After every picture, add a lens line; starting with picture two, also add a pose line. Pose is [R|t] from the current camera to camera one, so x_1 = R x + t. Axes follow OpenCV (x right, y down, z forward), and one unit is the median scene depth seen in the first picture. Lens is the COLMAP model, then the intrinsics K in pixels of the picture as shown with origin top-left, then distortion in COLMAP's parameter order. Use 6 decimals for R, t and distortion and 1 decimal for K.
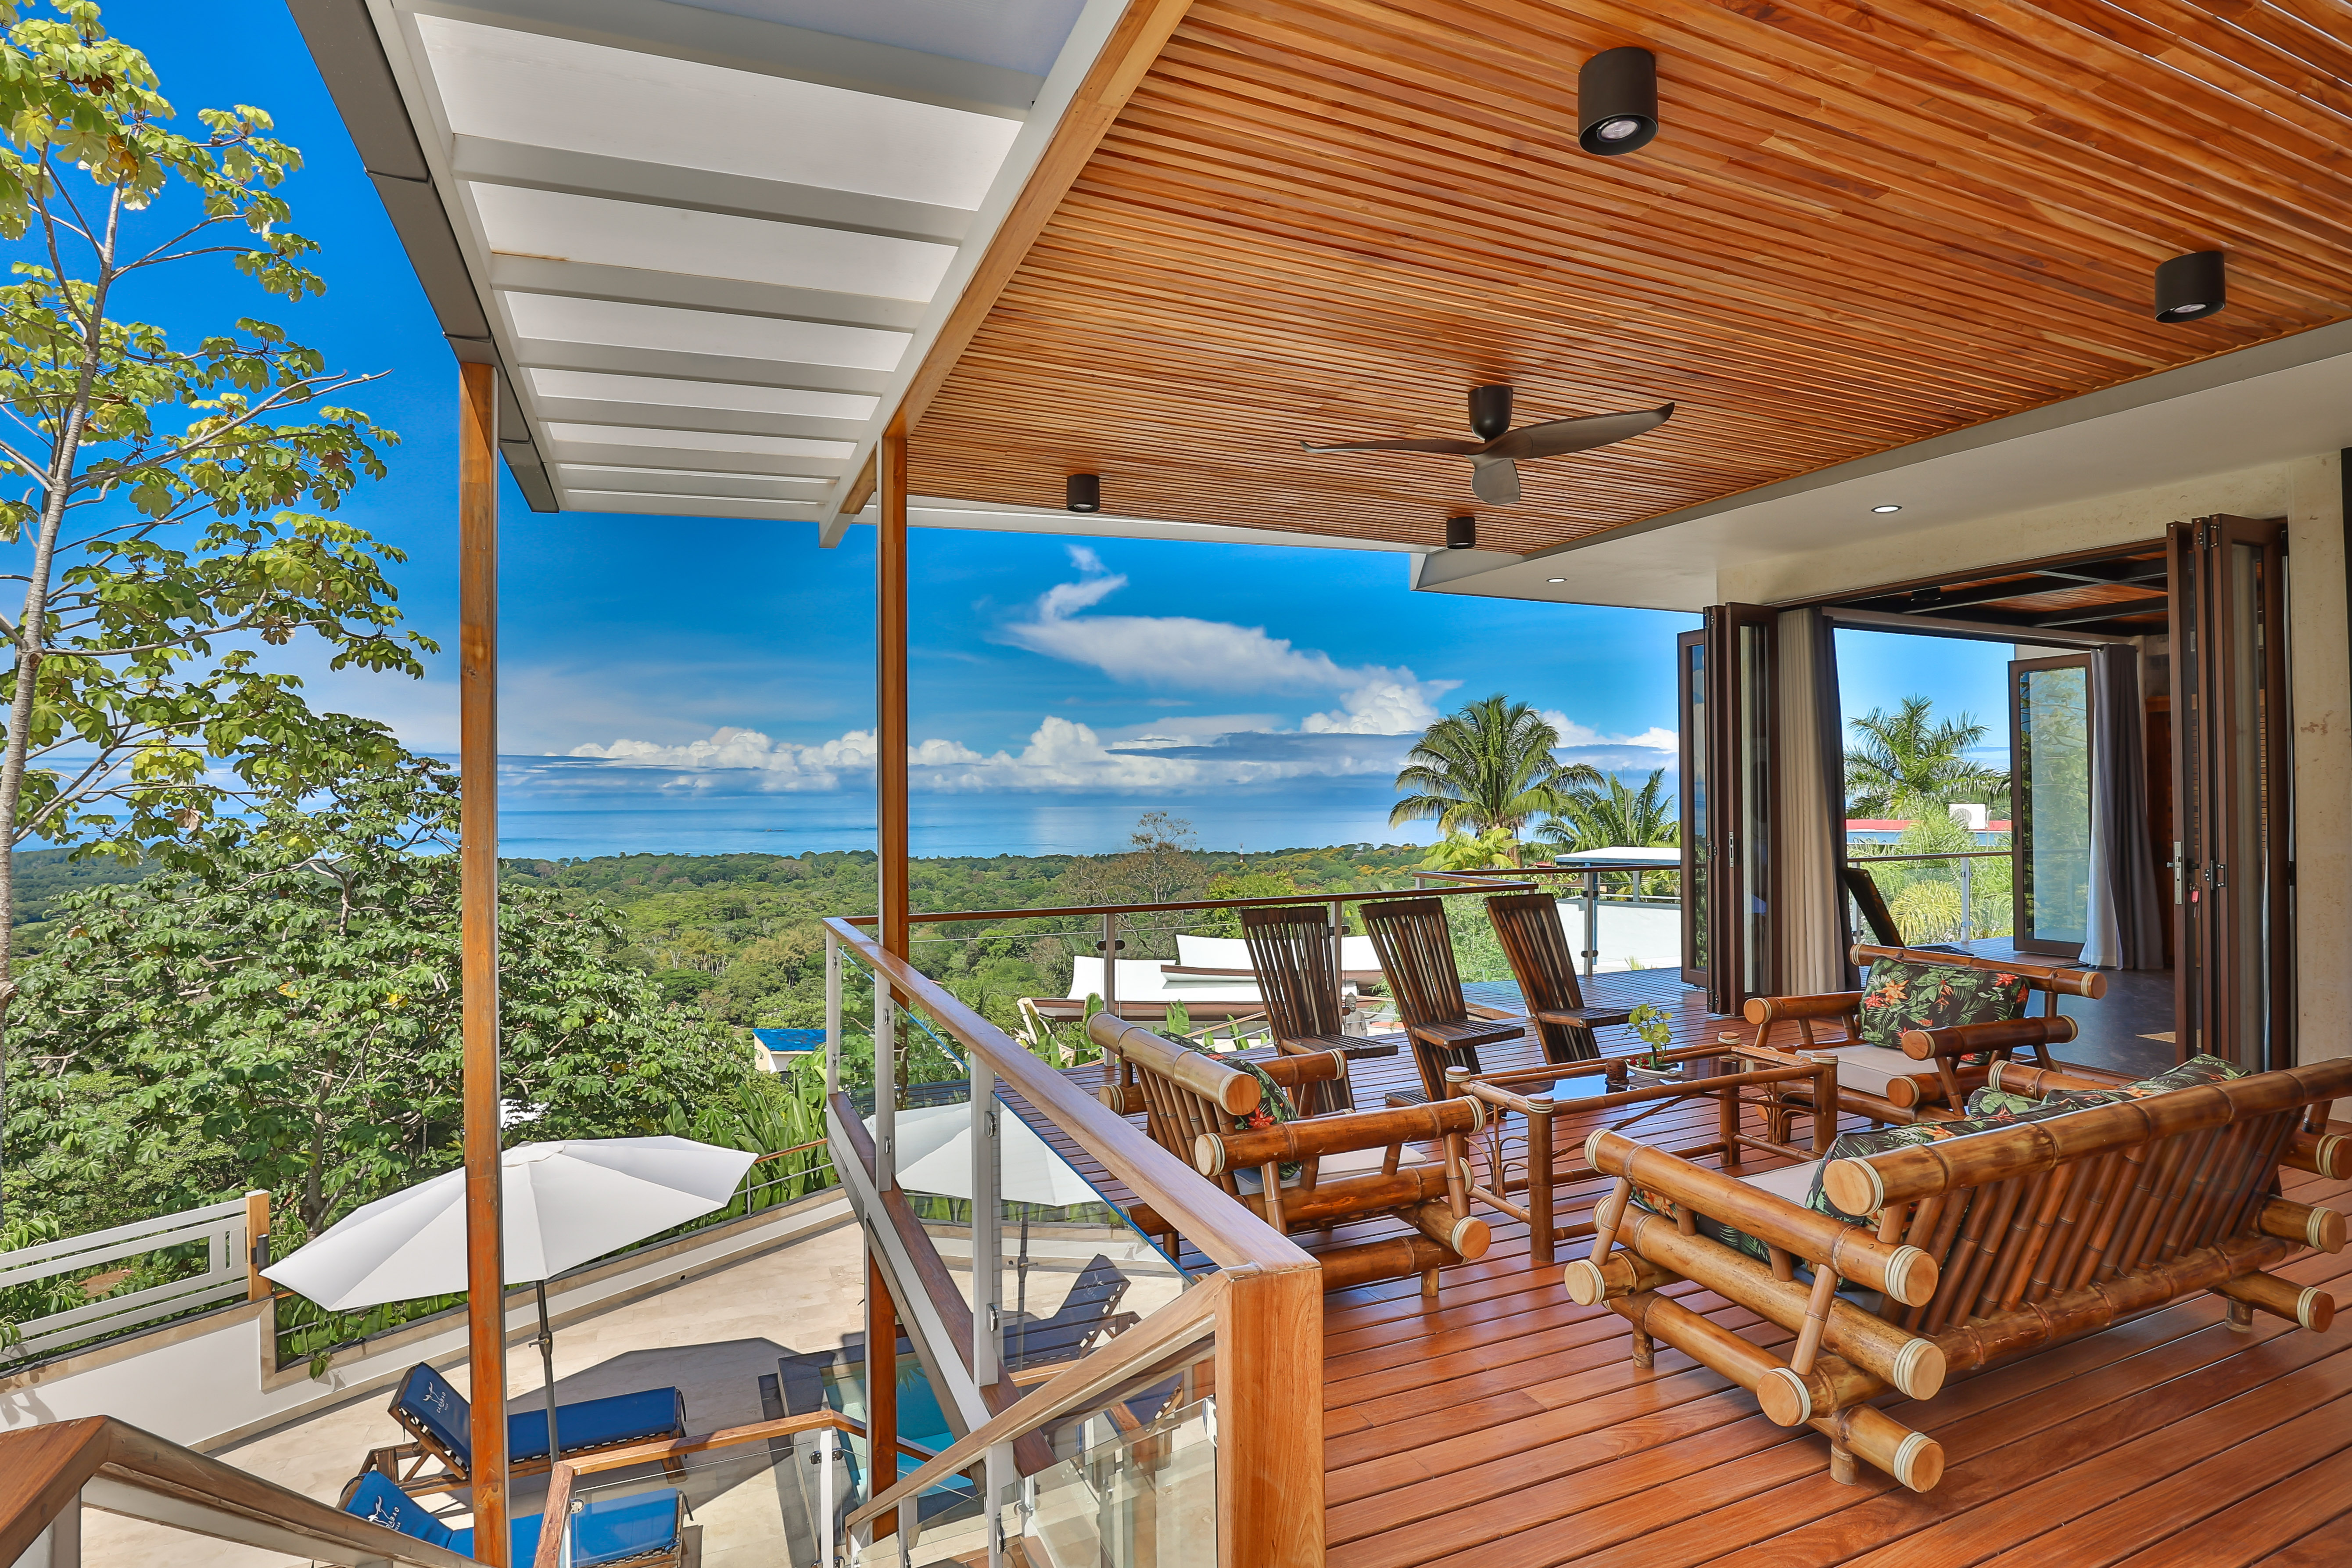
lens RADIAL K [[1130.4, 0, 1176.0], [0, 1130.4, 784.0], [0, 0, 1]] dist [-0.027516, 0.000909]
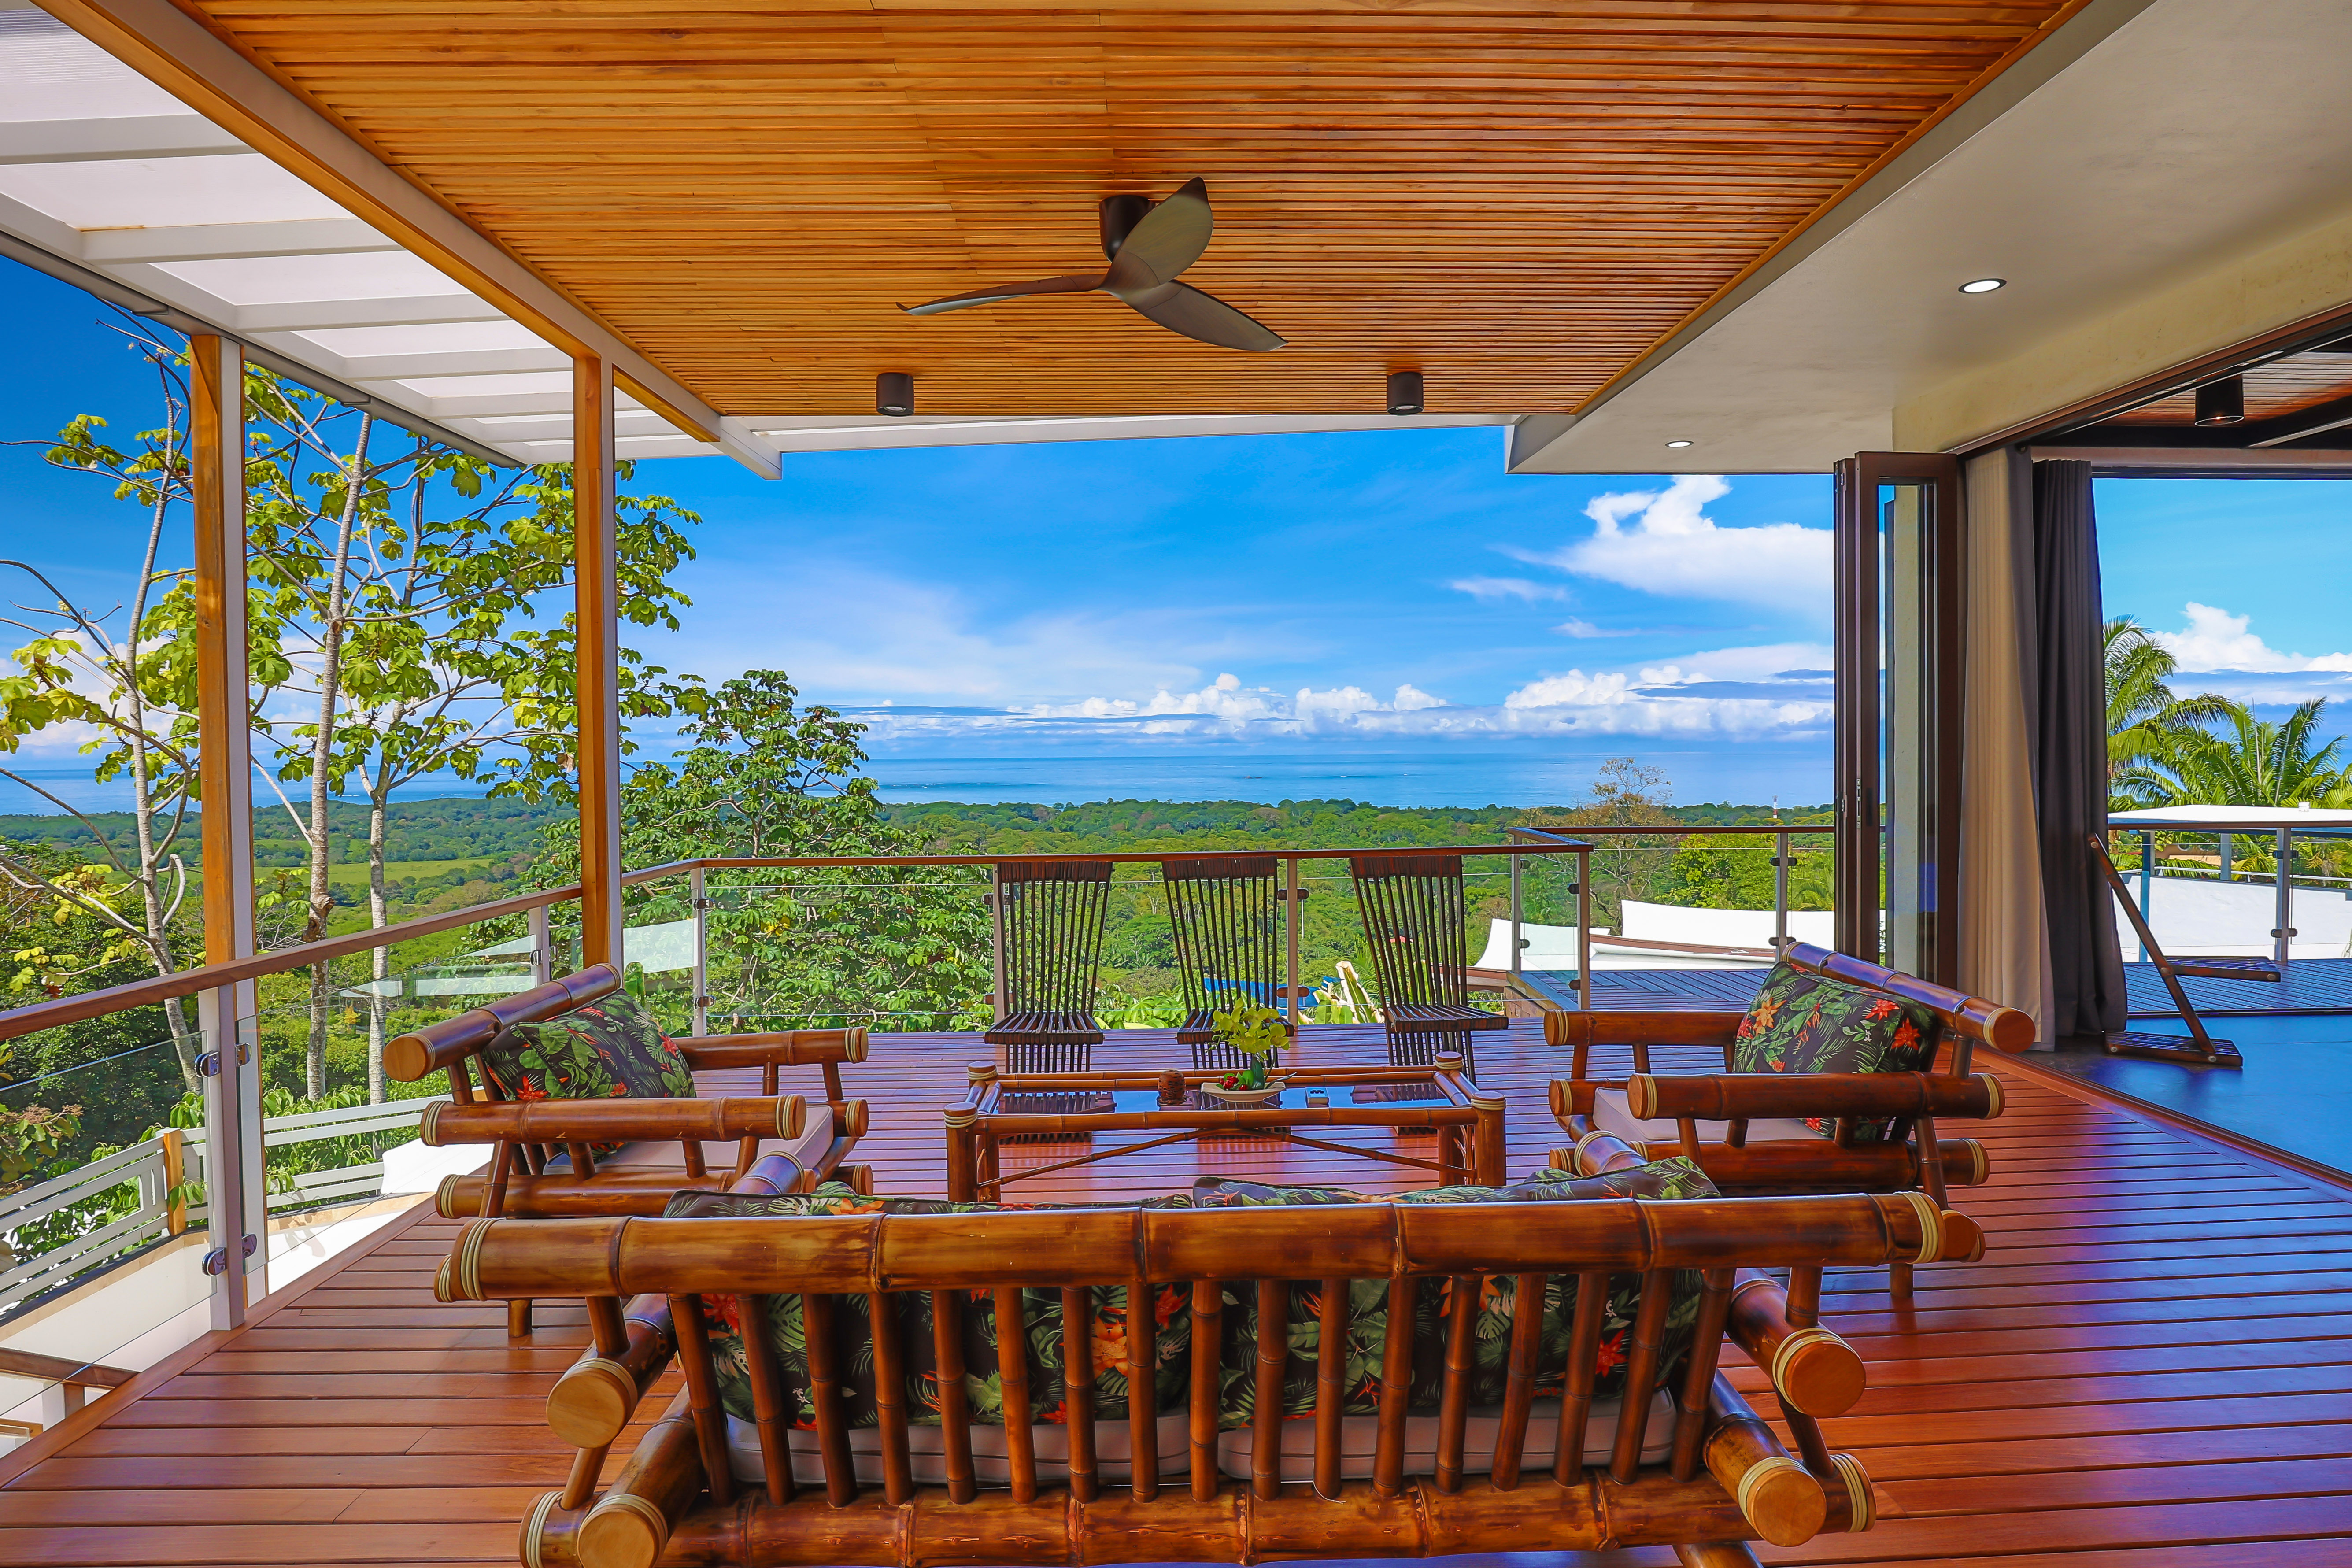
lens RADIAL K [[1231.2, 0, 1200.7], [0, 1231.2, 780.8], [0, 0, 1]] dist [-0.025421, 0.001002]
pose [[0.931567, 0.006885, -0.363504, 0.120151], [0.008616, 0.999122, 0.041006, 0.002652], [0.363467, -0.041332, 0.930690, 0.041561]]
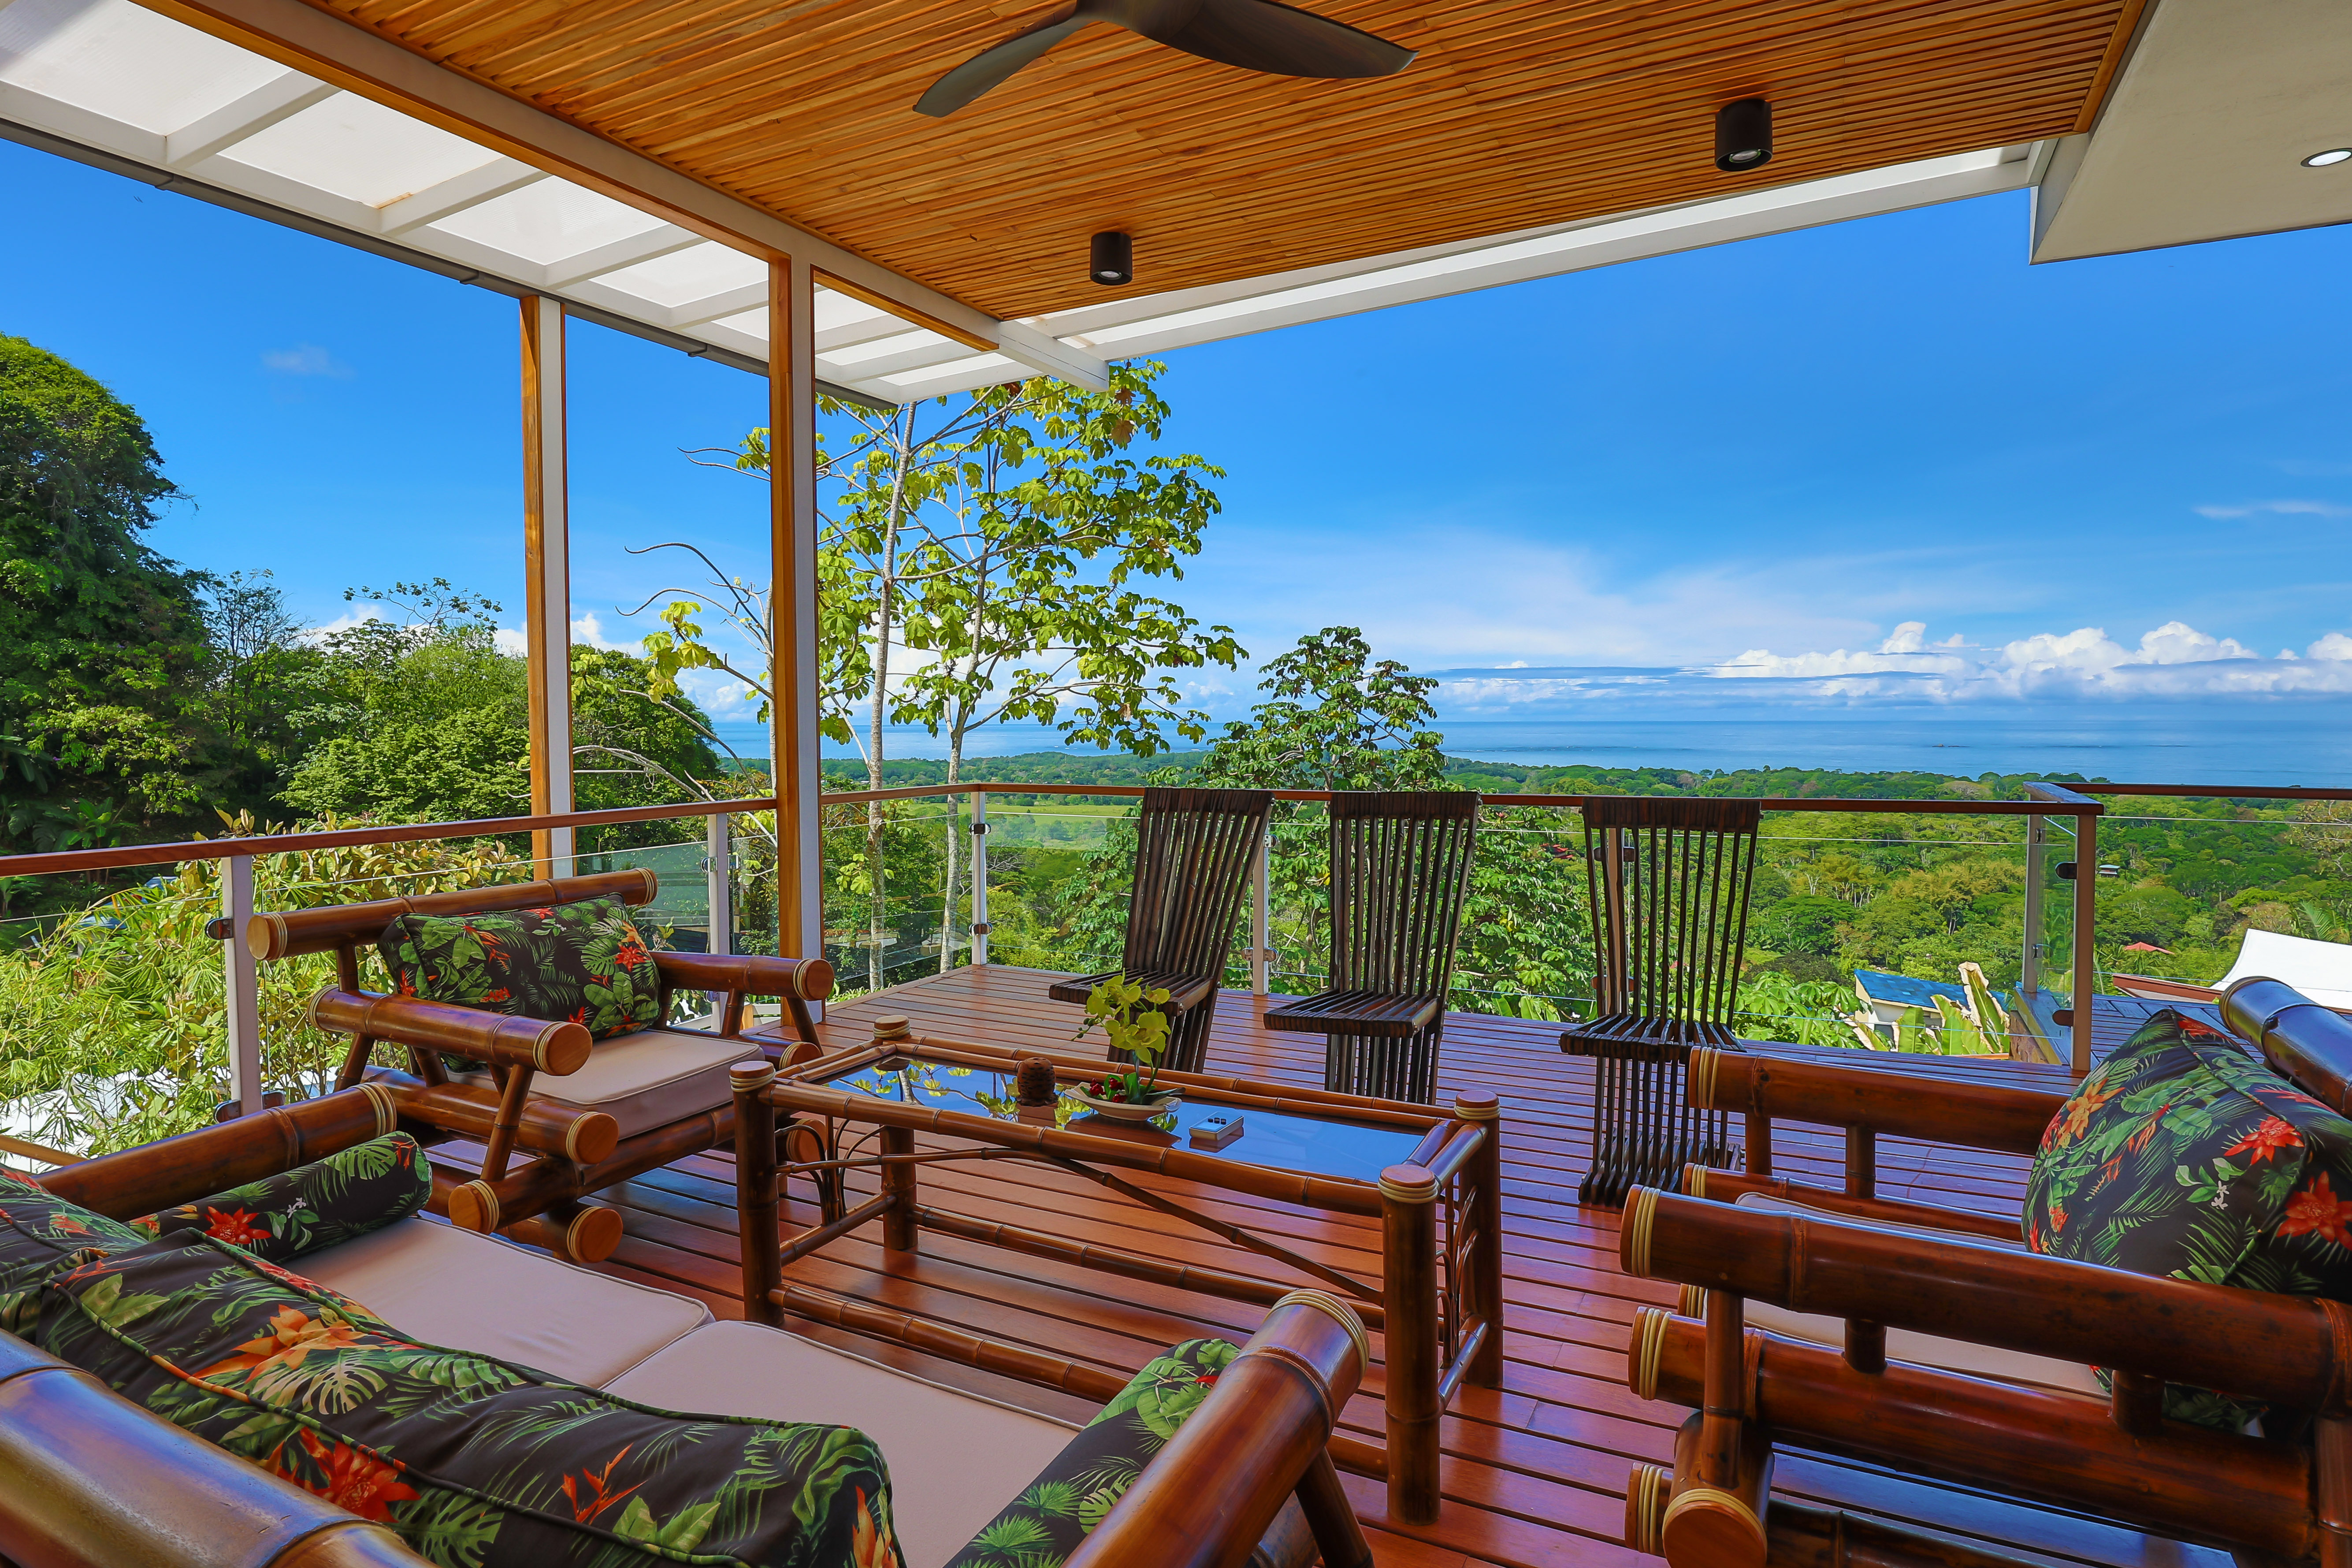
lens RADIAL K [[1231.2, 0, 1200.7], [0, 1231.2, 780.8], [0, 0, 1]] dist [-0.025421, 0.001002]
pose [[0.642807, 0.042184, -0.764866, 0.151356], [0.013565, 0.997699, 0.066425, 0.012362], [0.765908, -0.053074, 0.640756, 0.117553]]
